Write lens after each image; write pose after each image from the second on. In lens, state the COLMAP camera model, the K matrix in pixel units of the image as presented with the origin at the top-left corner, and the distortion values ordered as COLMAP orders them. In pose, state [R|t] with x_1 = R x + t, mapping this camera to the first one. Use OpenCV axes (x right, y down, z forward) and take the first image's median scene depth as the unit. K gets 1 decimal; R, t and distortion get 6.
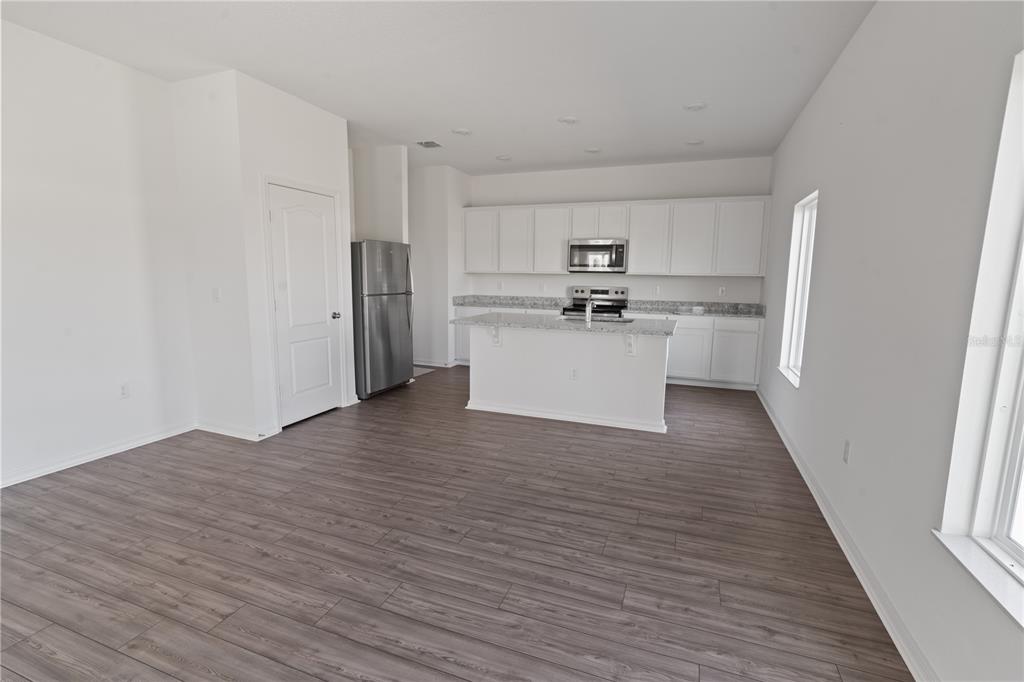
lens RADIAL K [[483.8, 0, 512.0], [0, 483.8, 341.0], [0, 0, 1]] dist [-0.000806, 0.000150]
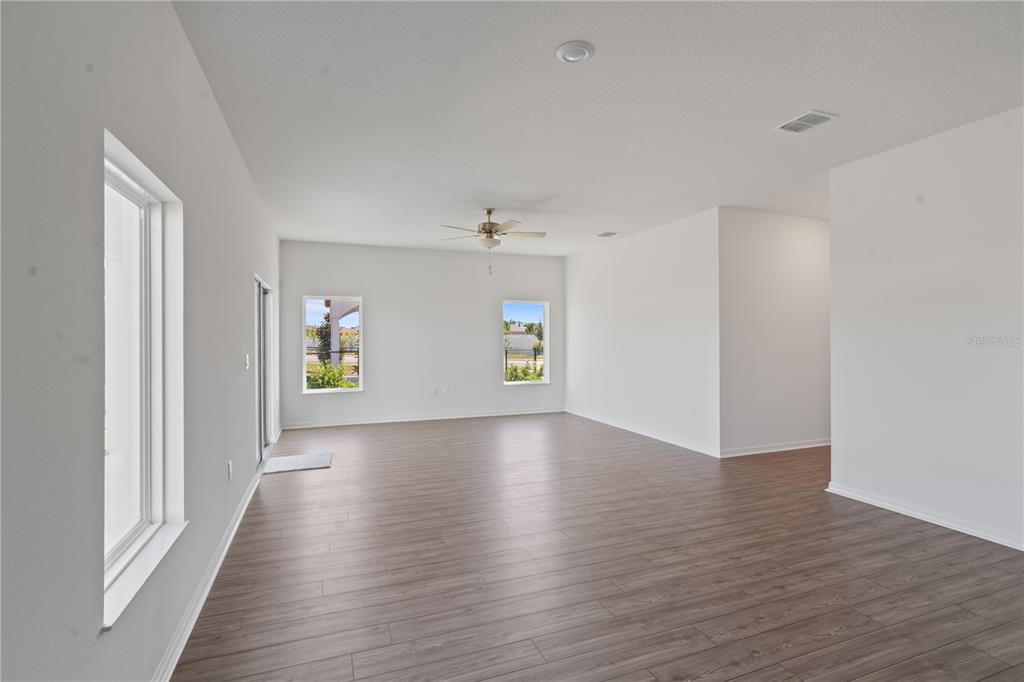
lens RADIAL K [[483.8, 0, 512.0], [0, 483.8, 341.0], [0, 0, 1]] dist [-0.000806, 0.000150]
pose [[-0.743477, -0.001066, -0.668760, 0.243782], [-0.096681, 0.989665, 0.105905, -0.079037], [0.661736, 0.143394, -0.735897, 0.548793]]
